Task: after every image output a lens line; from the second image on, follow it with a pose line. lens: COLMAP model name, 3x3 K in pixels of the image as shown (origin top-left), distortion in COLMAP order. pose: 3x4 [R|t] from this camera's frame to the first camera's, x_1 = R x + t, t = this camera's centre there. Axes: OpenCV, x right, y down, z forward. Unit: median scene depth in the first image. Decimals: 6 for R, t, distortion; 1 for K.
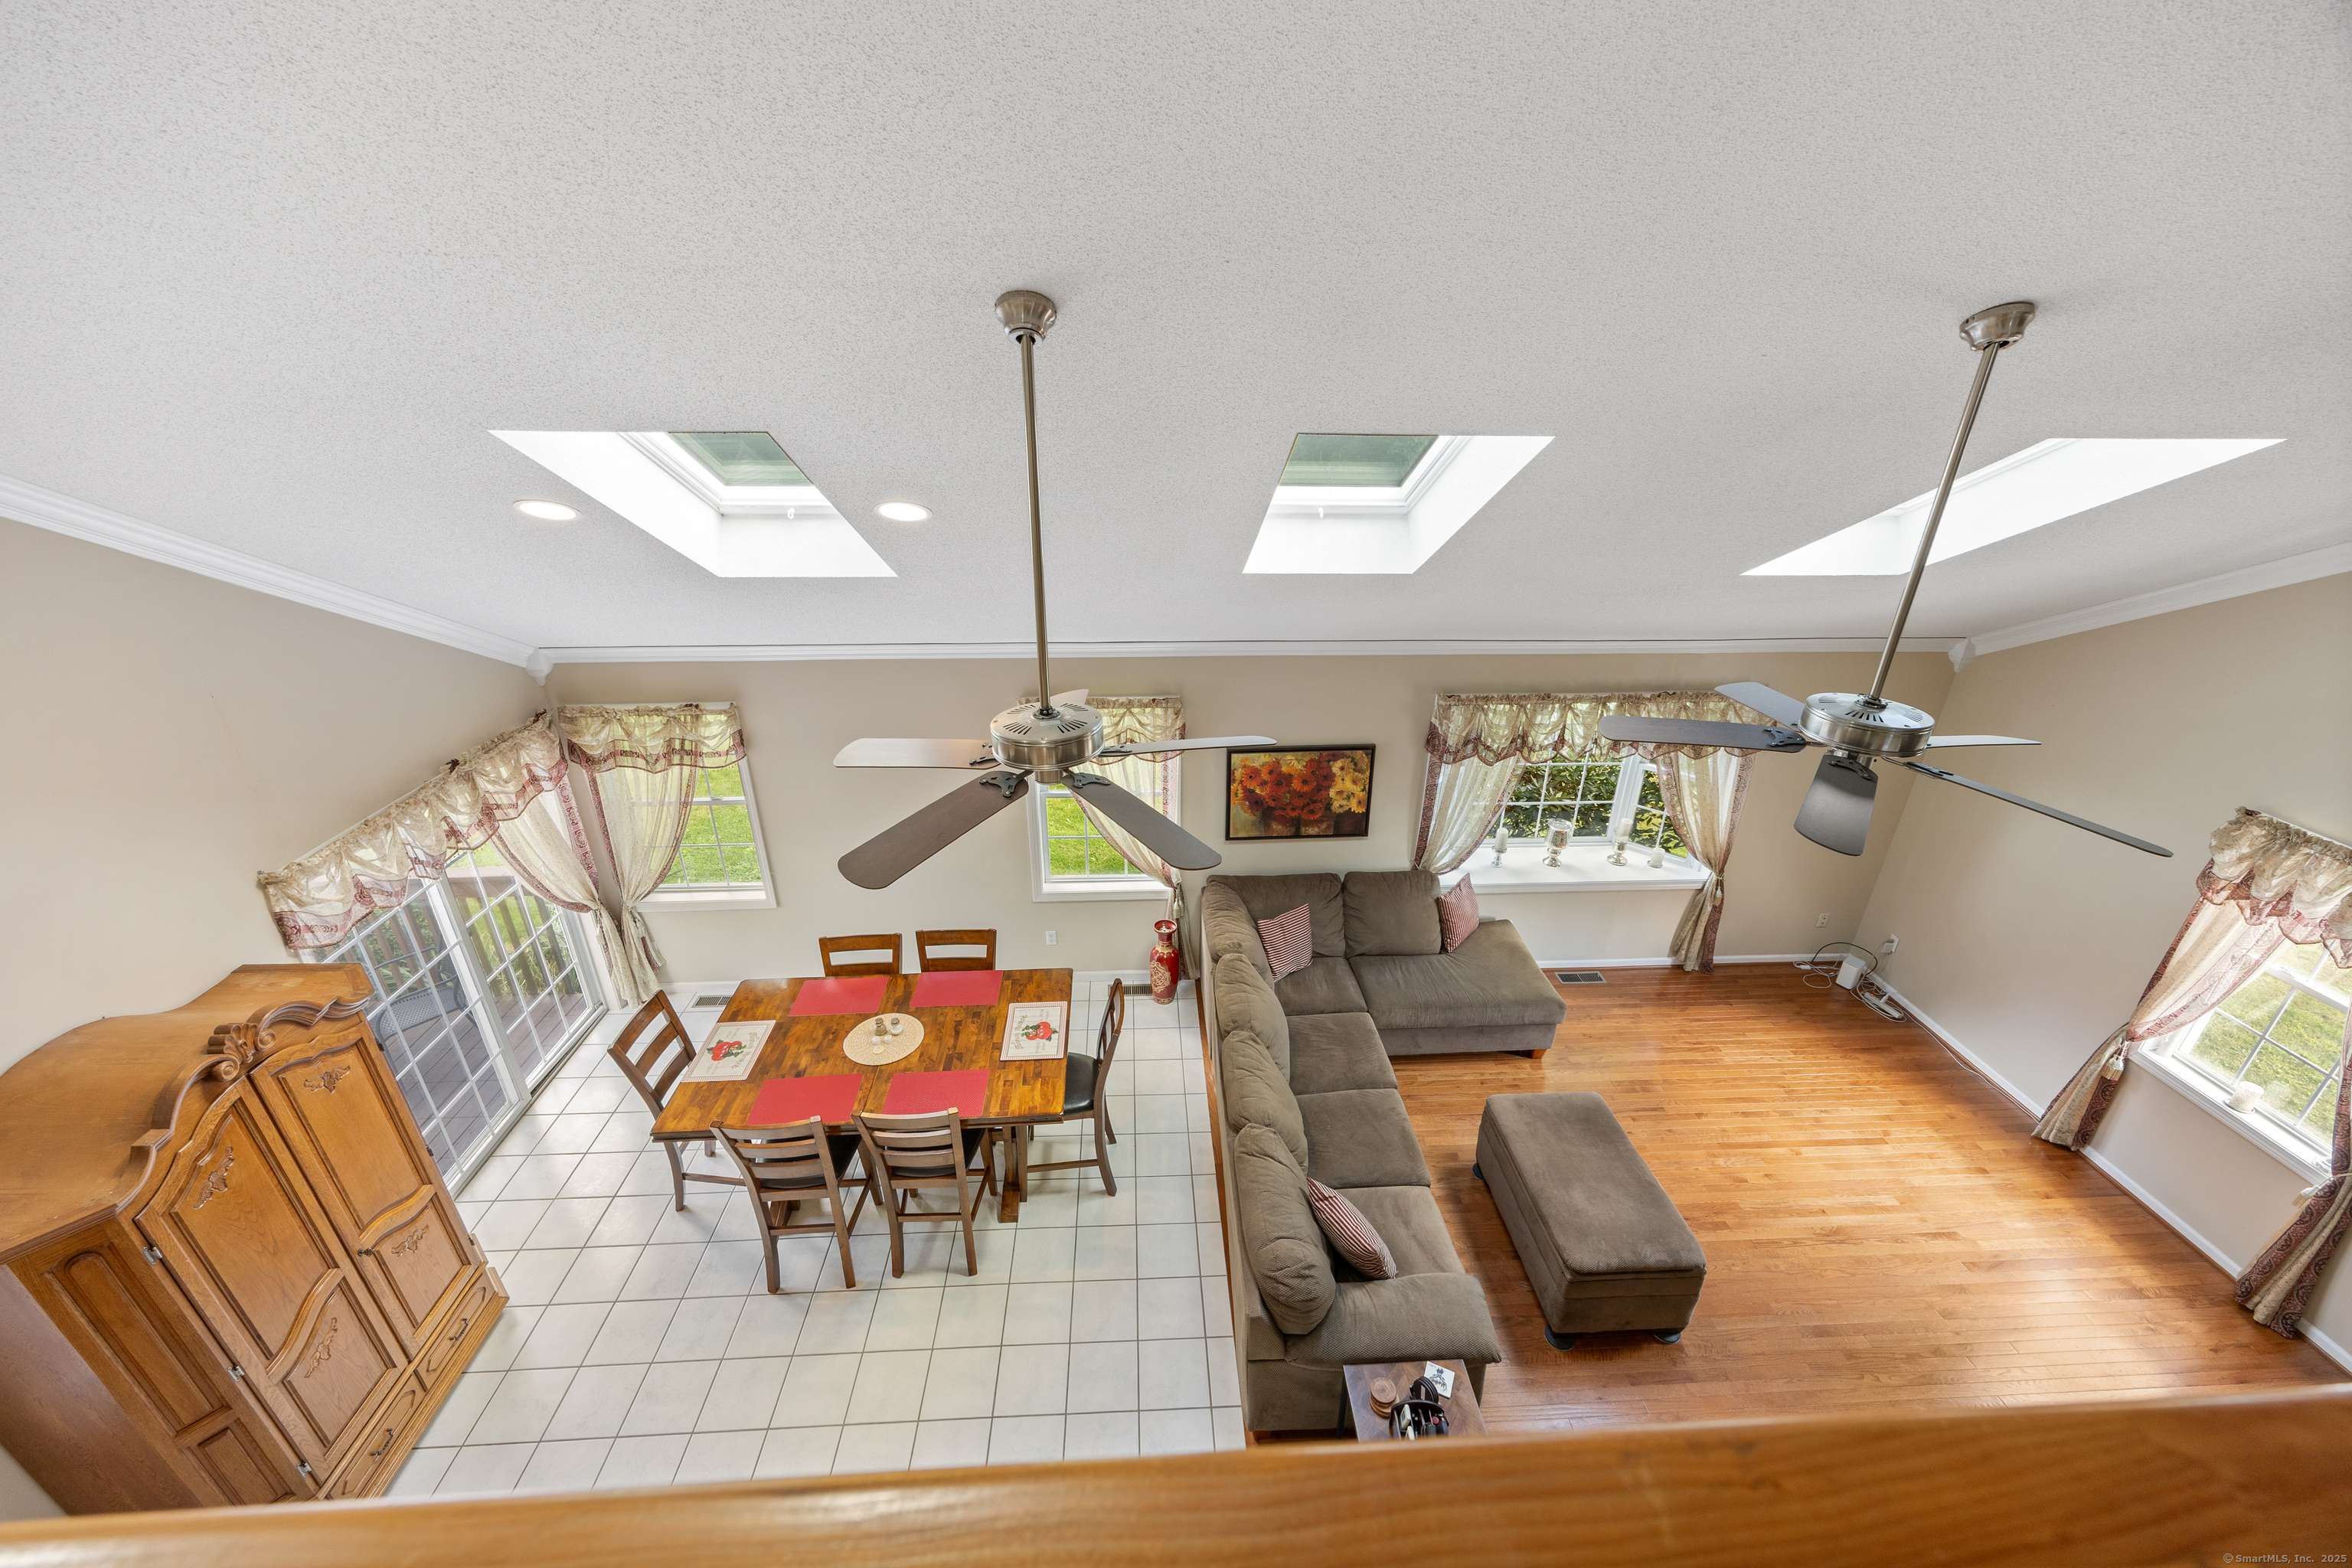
lens RADIAL K [[915.6, 0, 1171.7], [0, 915.6, 798.4], [0, 0, 1]] dist [-0.000048, -0.000084]
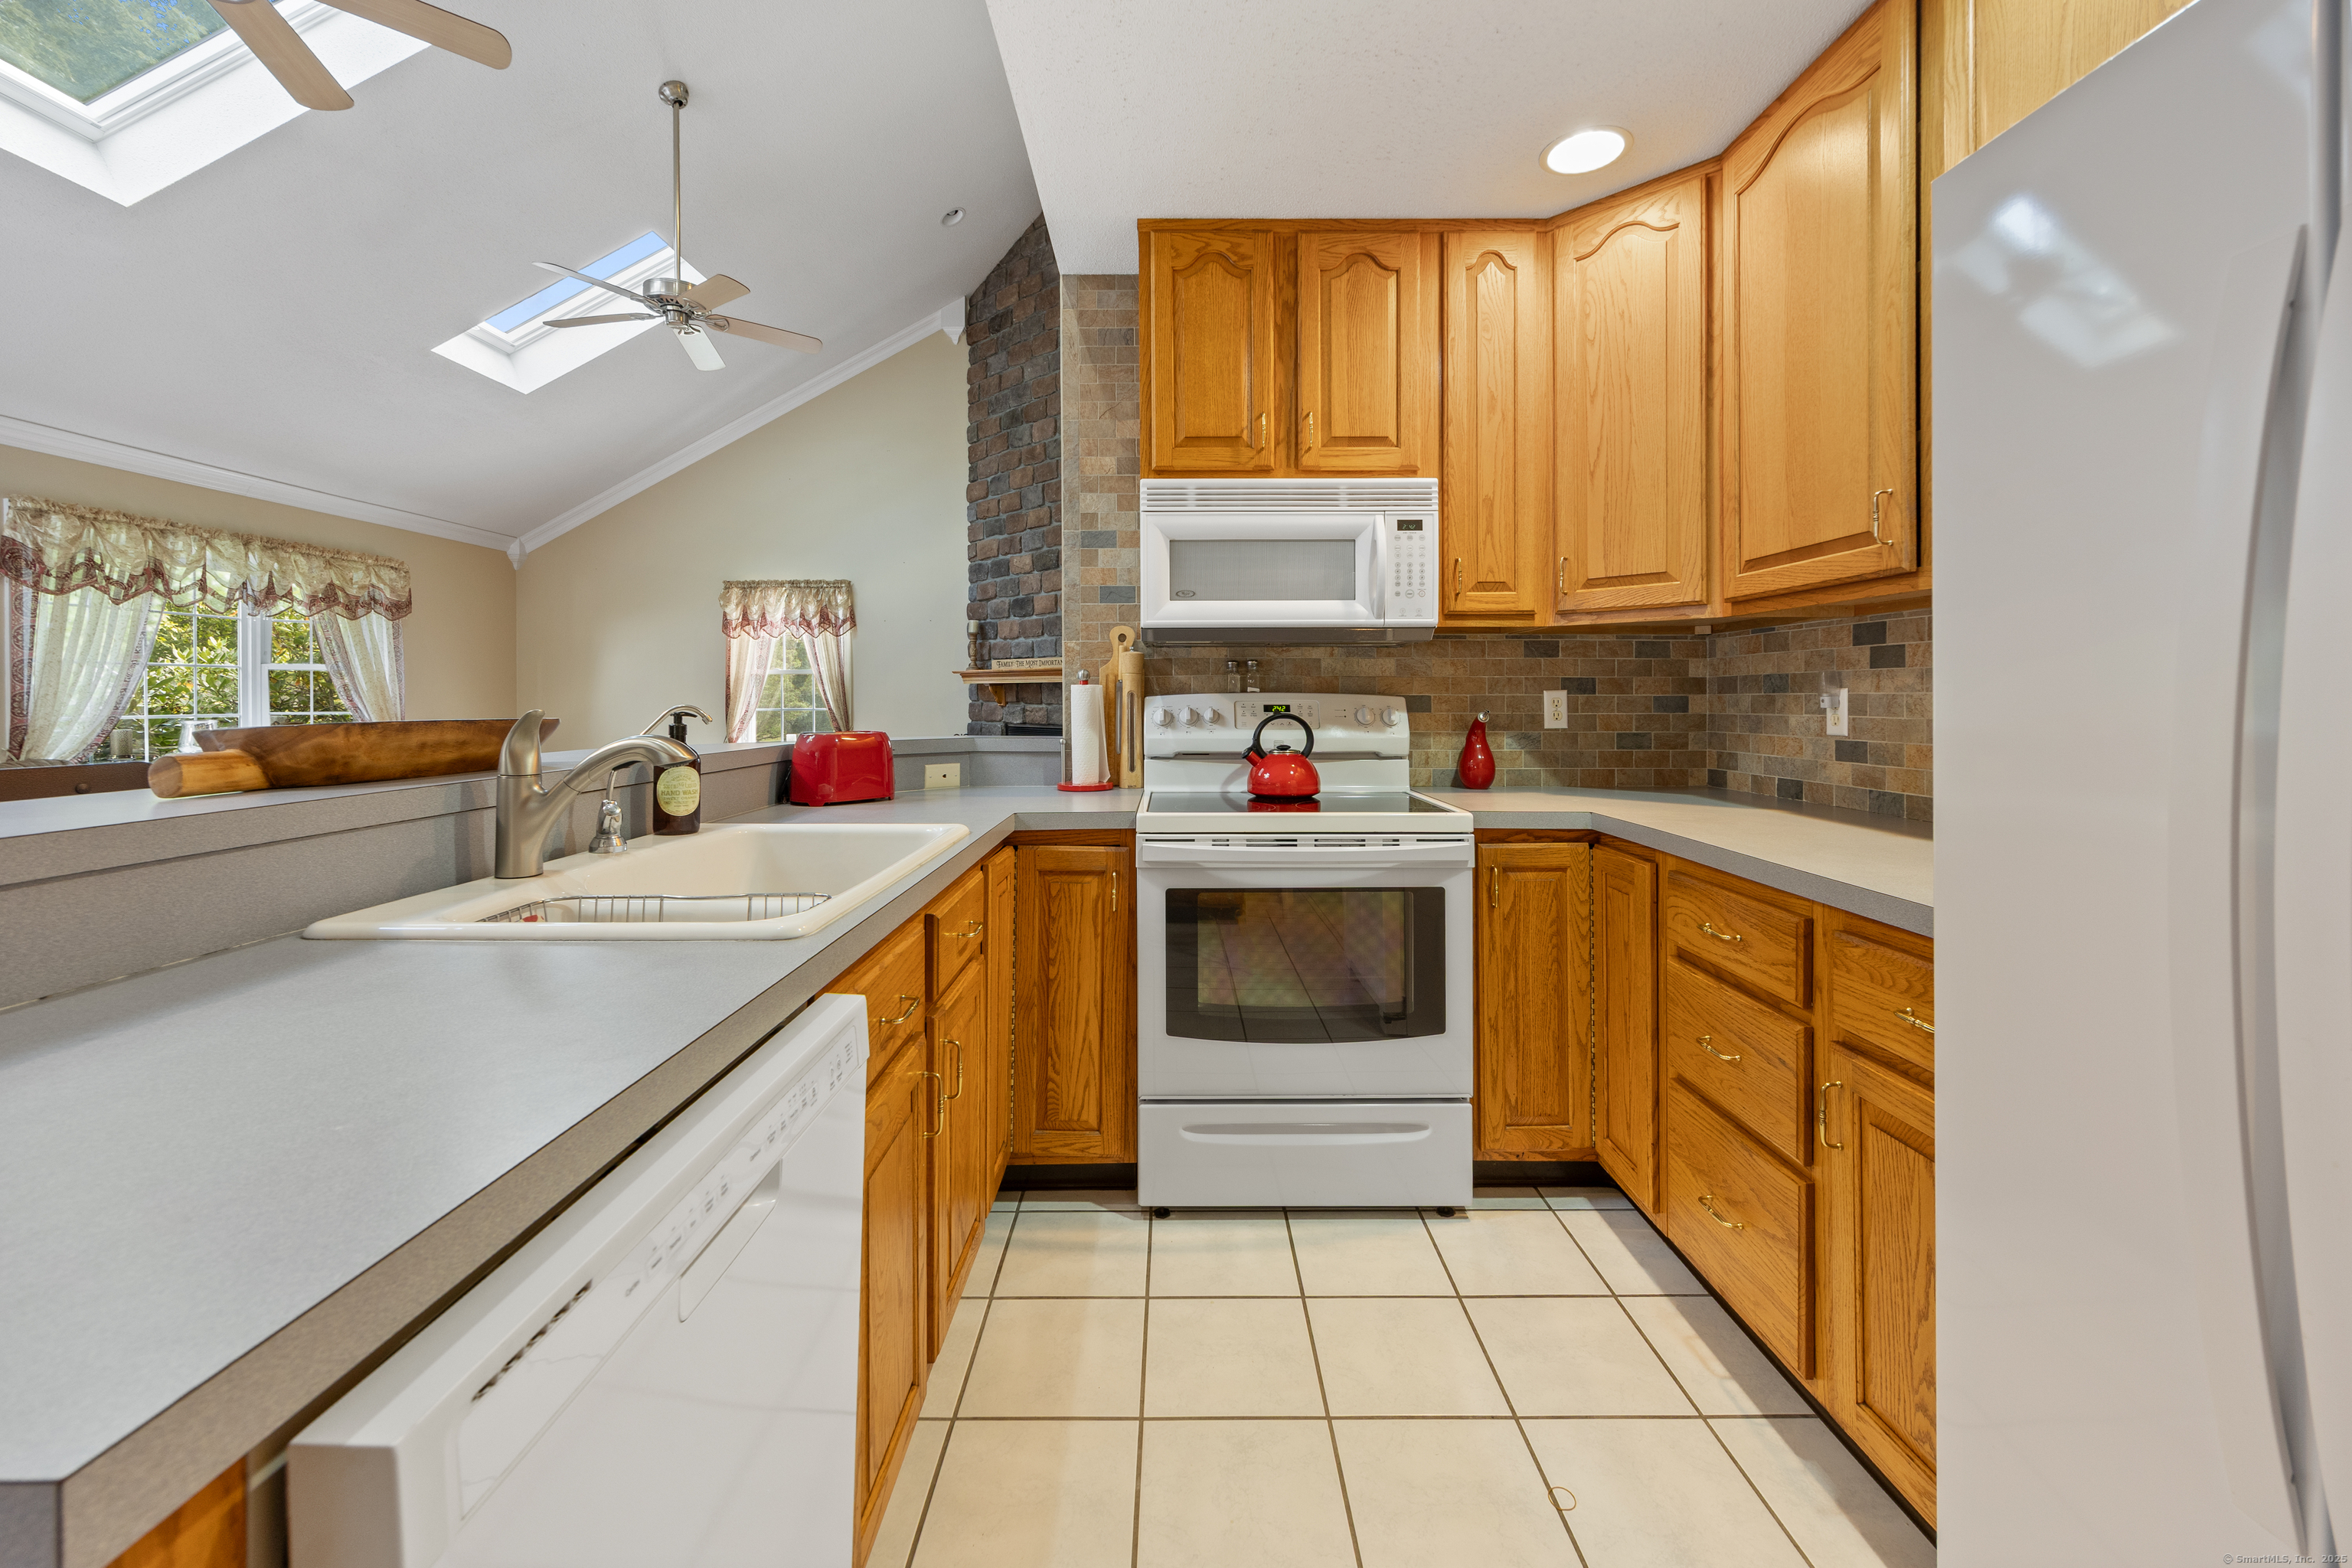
lens RADIAL K [[930.3, 0, 1190.1], [0, 930.3, 692.7], [0, 0, 1]] dist [0.001051, -0.000064]
pose [[0.041369, -0.003342, 0.999138, -0.435818], [0.433620, 0.900972, -0.014940, 0.464876], [-0.900146, 0.433865, 0.038722, 0.164346]]
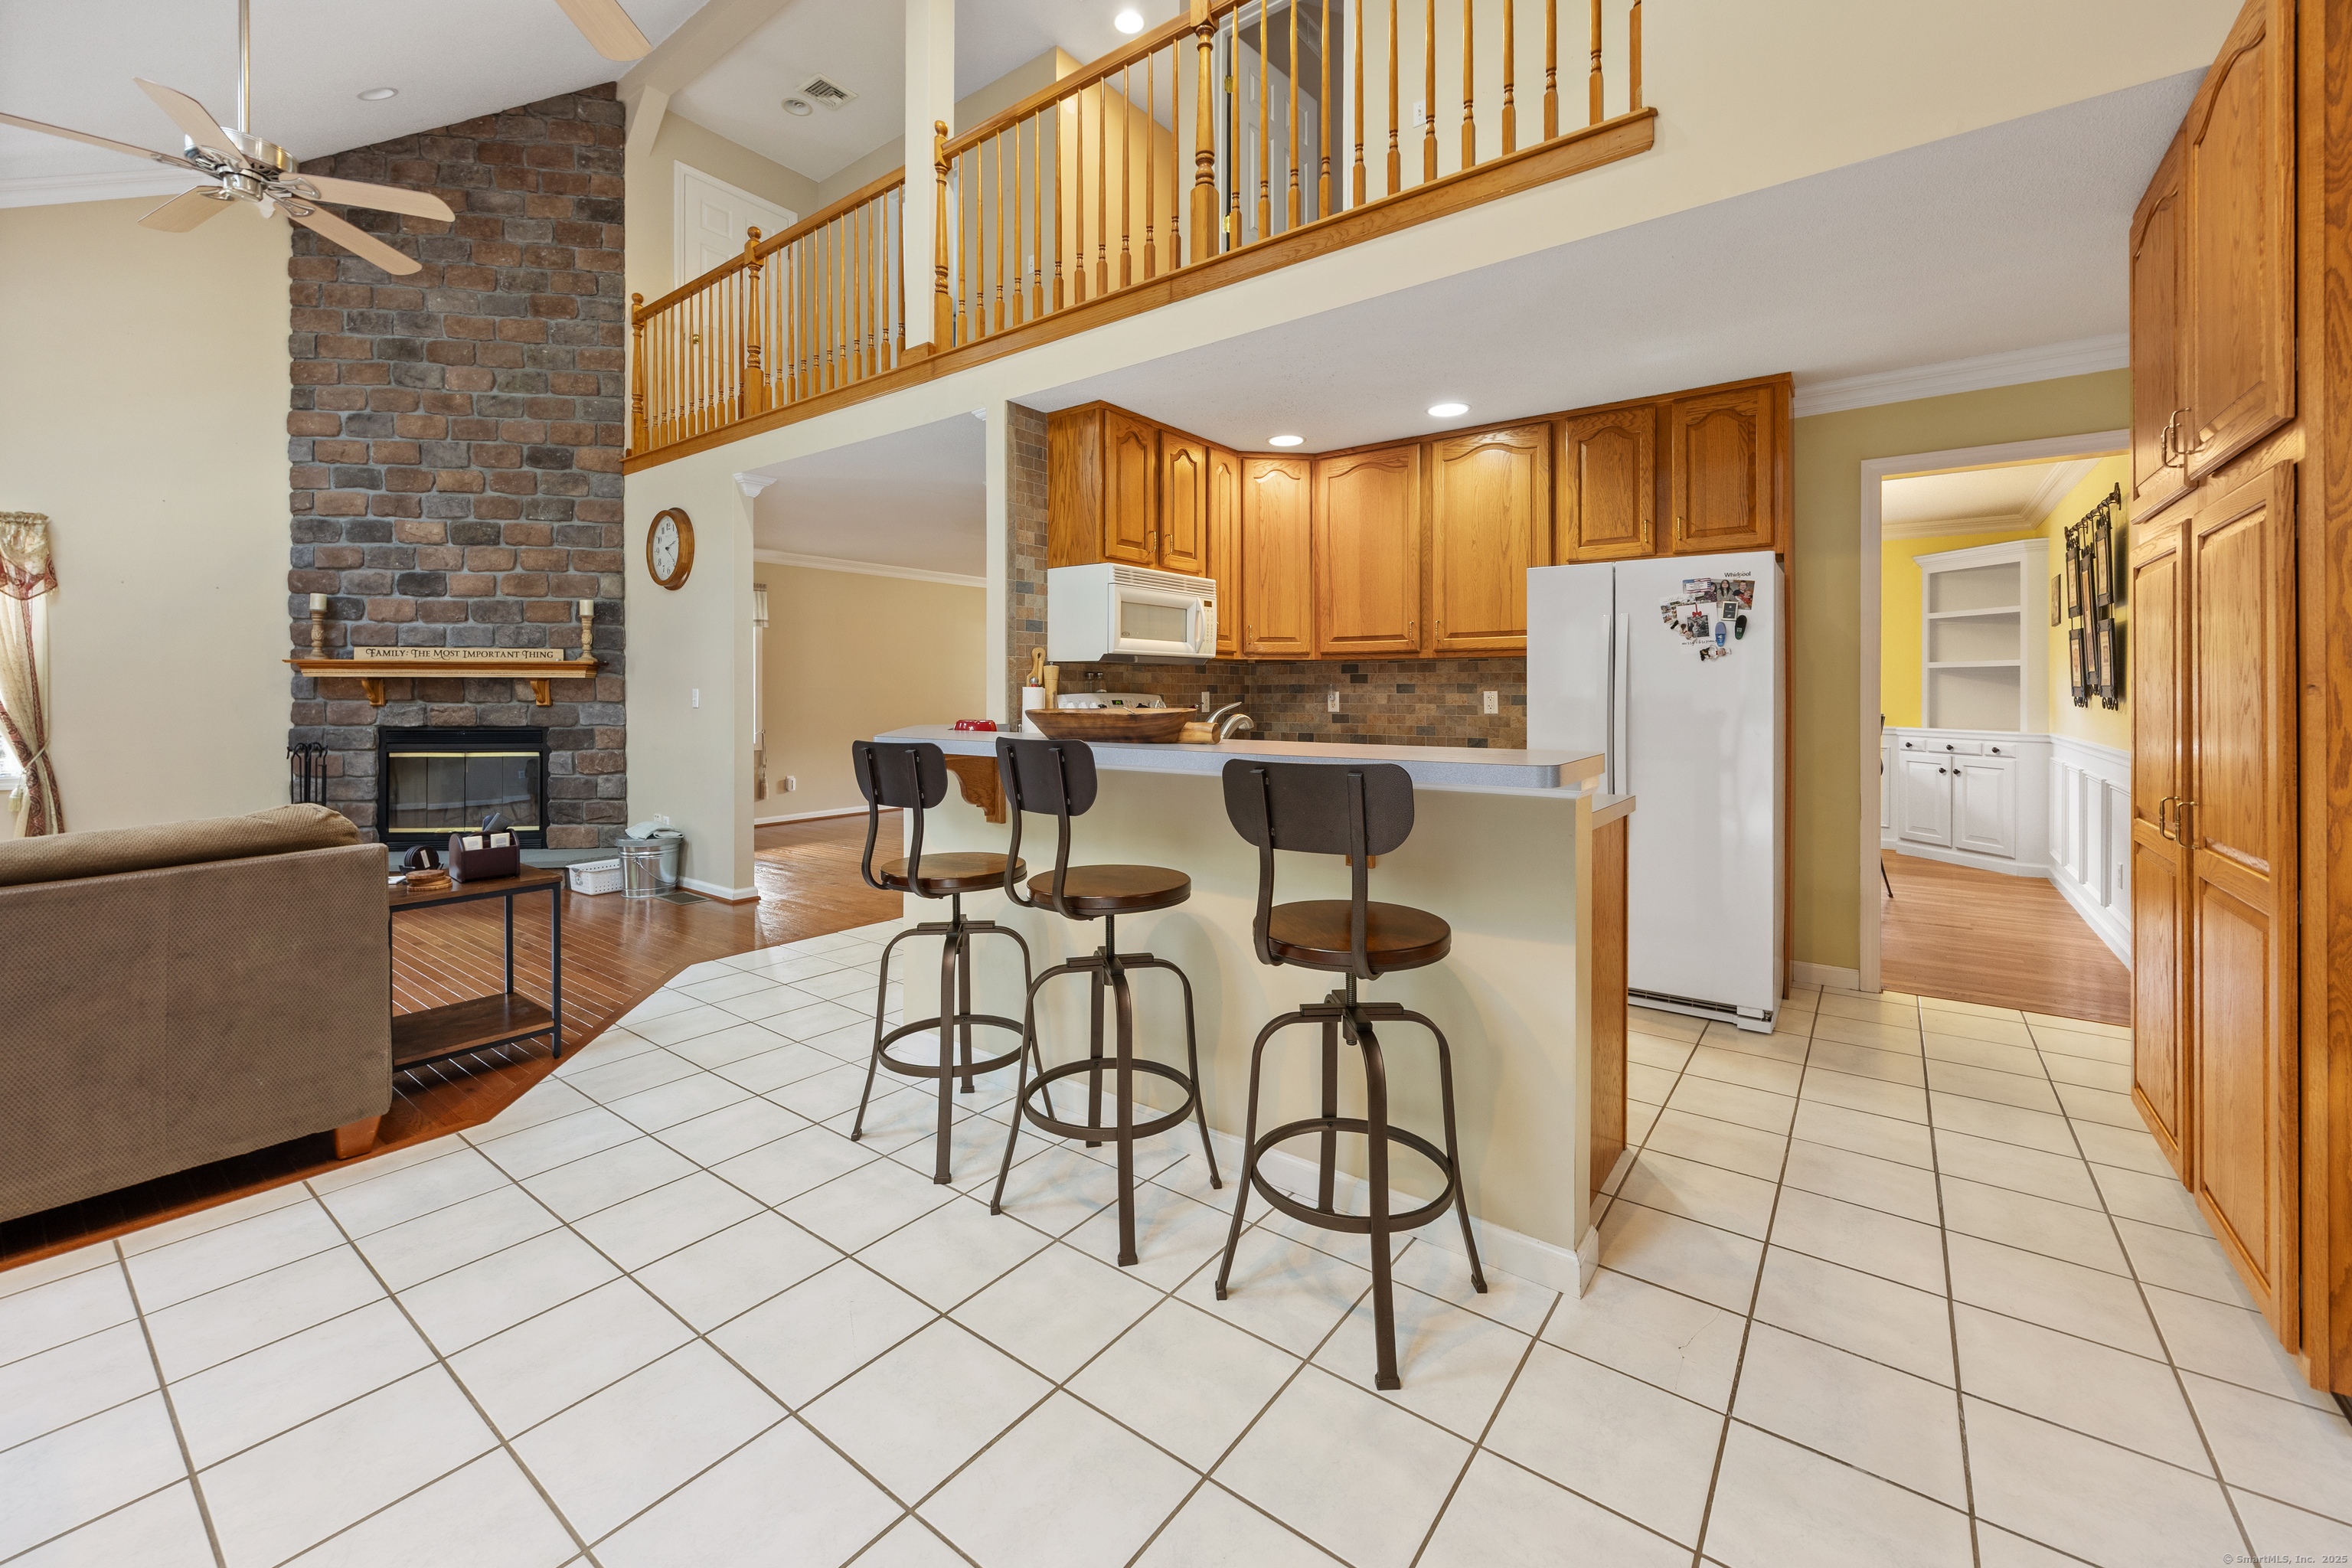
lens RADIAL K [[932.7, 0, 1183.0], [0, 932.7, 697.0], [0, 0, 1]] dist [-0.000008, -0.000113]
pose [[-0.766602, -0.011368, 0.642022, -0.503789], [0.271687, 0.900195, 0.340346, 0.229354], [-0.581814, 0.435339, -0.687003, 0.648853]]
